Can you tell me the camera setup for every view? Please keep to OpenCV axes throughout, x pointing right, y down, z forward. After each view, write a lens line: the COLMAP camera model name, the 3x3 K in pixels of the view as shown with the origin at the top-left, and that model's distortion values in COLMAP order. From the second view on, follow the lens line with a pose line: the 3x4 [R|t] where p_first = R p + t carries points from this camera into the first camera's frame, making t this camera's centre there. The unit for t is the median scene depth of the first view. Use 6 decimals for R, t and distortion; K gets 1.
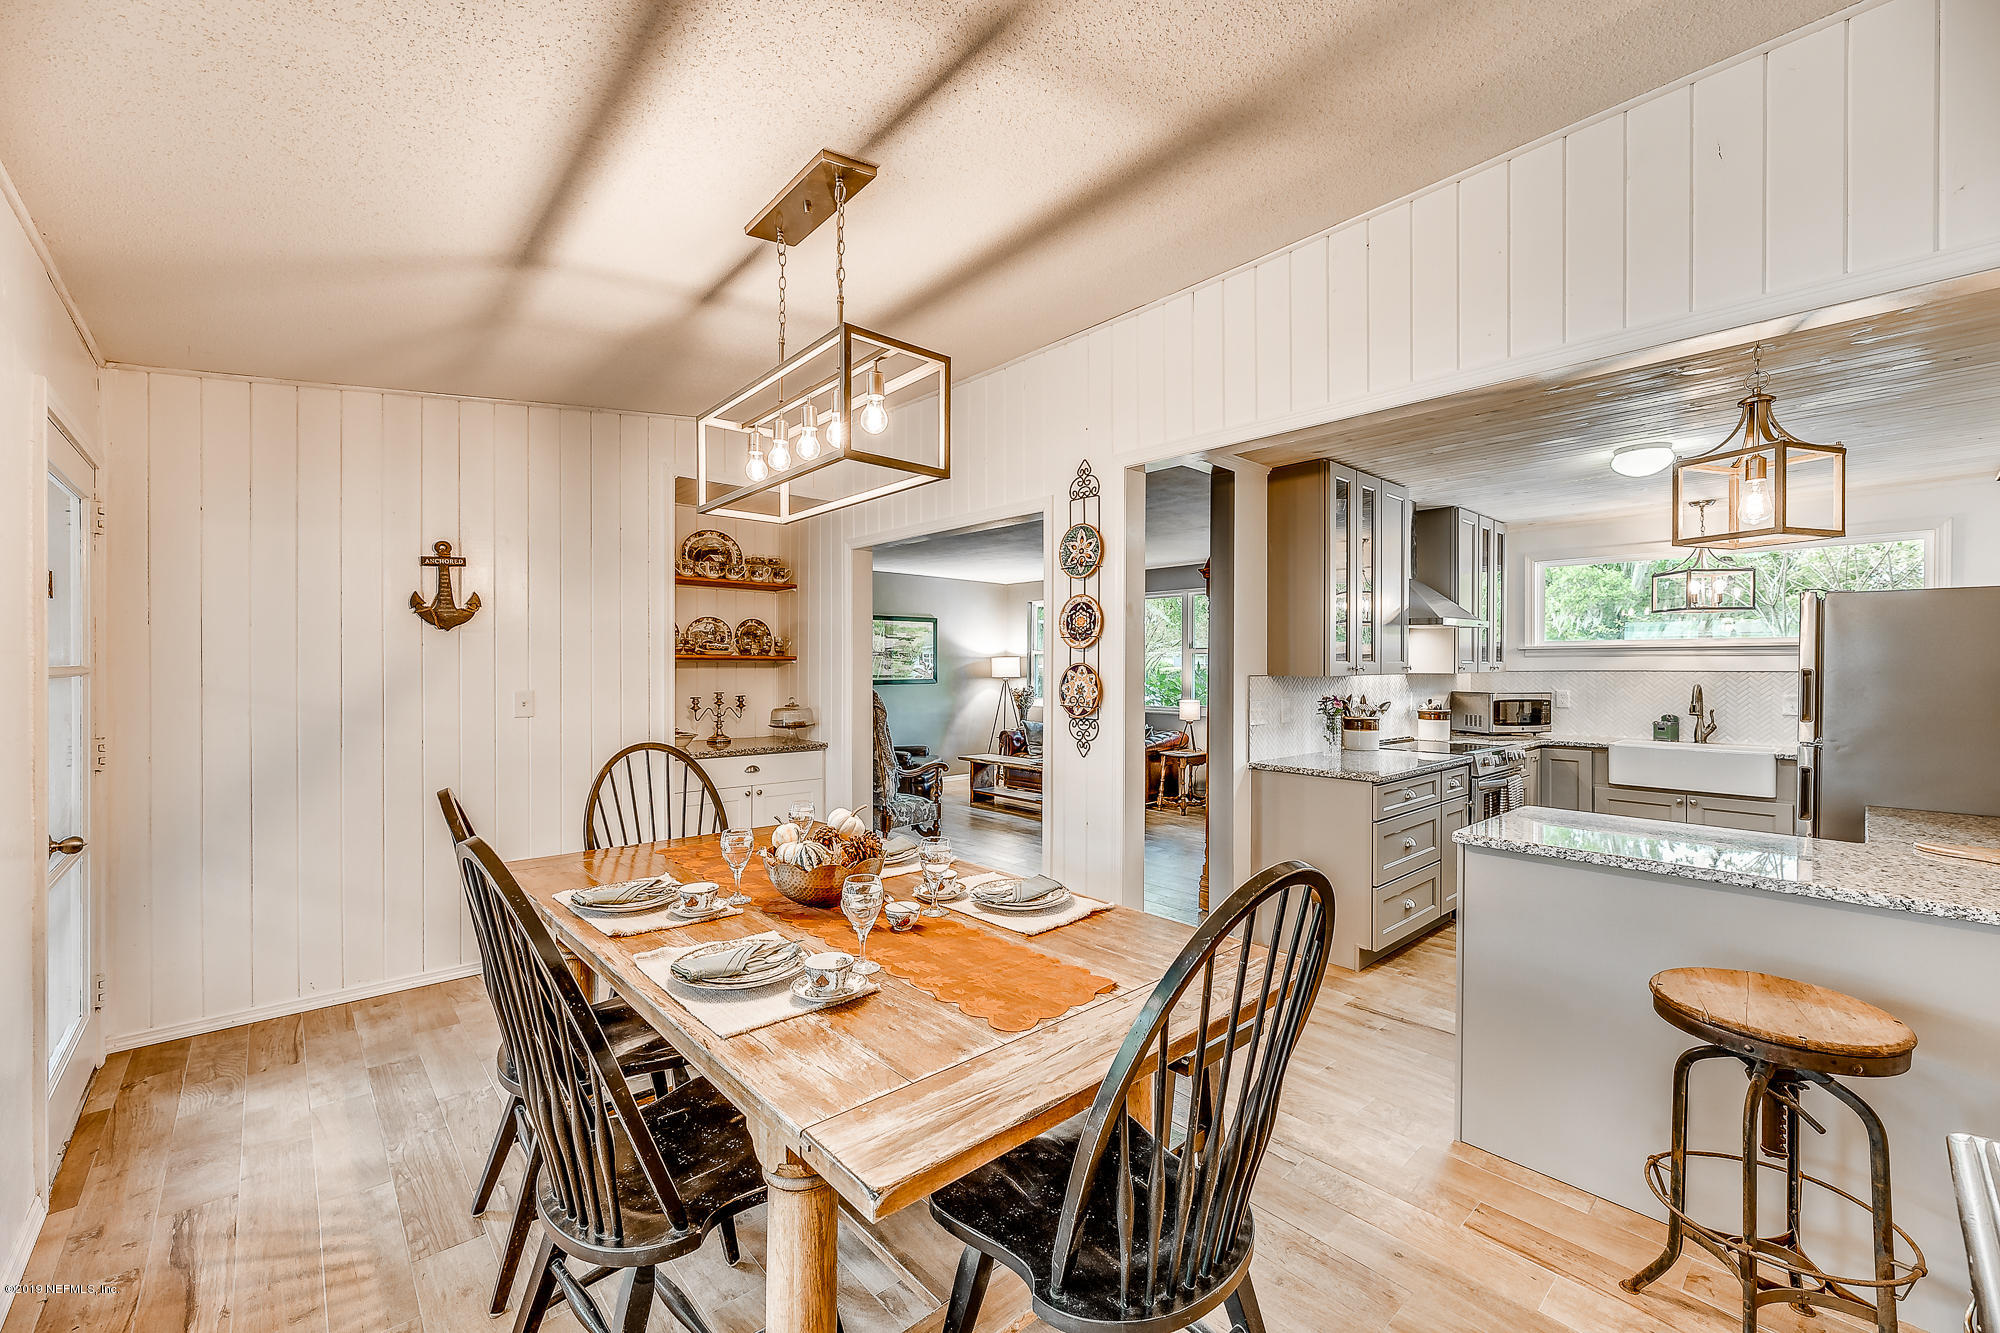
lens RADIAL K [[801.4, 0, 1002.6], [0, 801.4, 665.9], [0, 0, 1]] dist [0.001681, 0.000018]
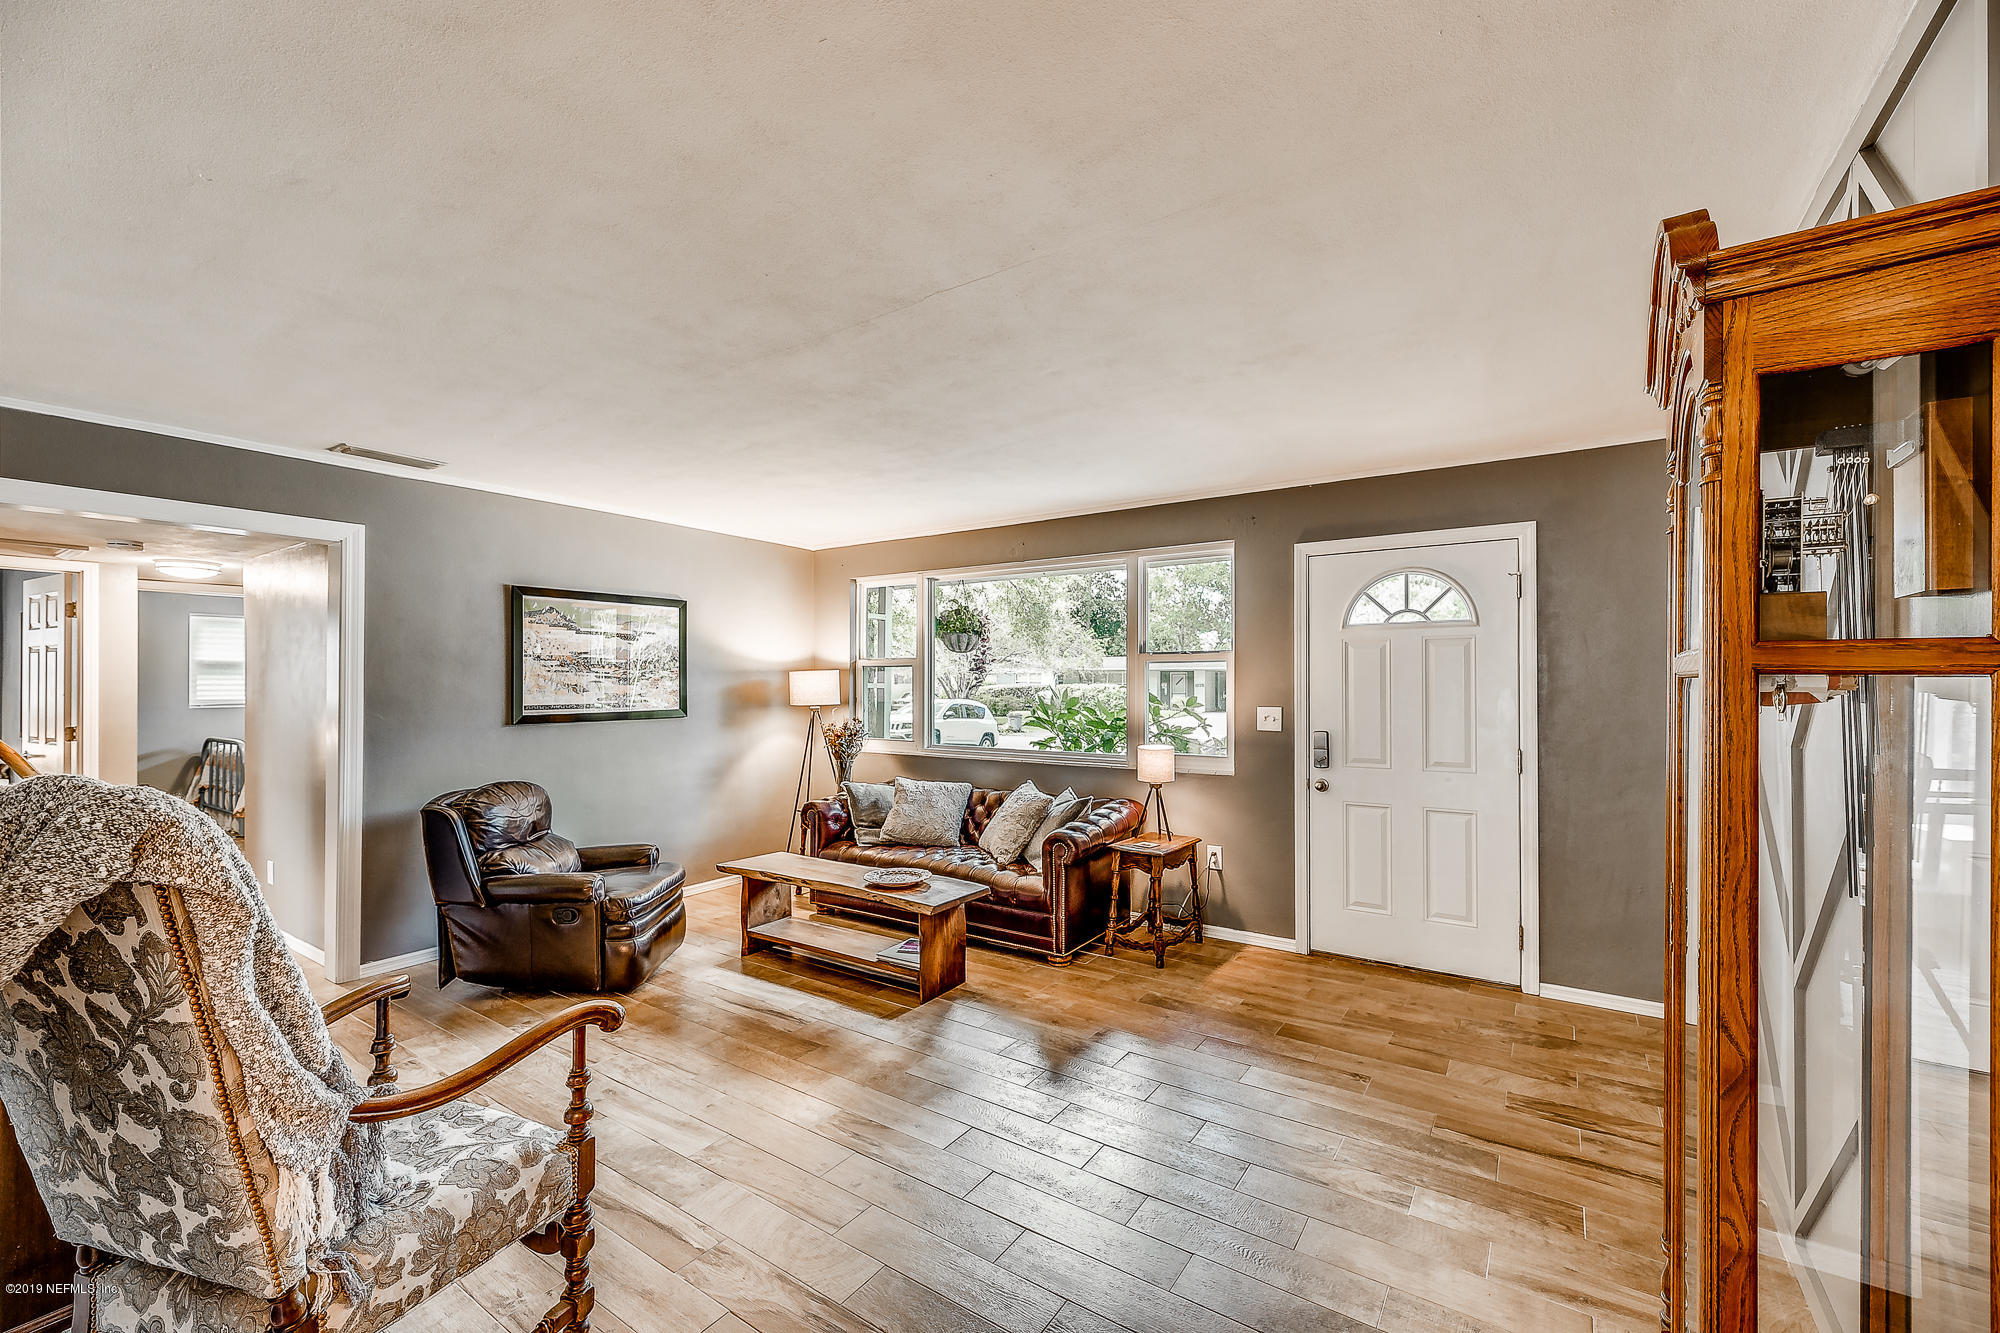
lens RADIAL K [[801.4, 0, 1004.9], [0, 801.4, 677.2], [0, 0, 1]] dist [0.001681, 0.000018]
pose [[0.972380, -0.000081, 0.233404, 0.003319], [0.002254, 0.999957, -0.009044, -0.000609], [-0.233394, 0.009320, 0.972338, 0.431025]]
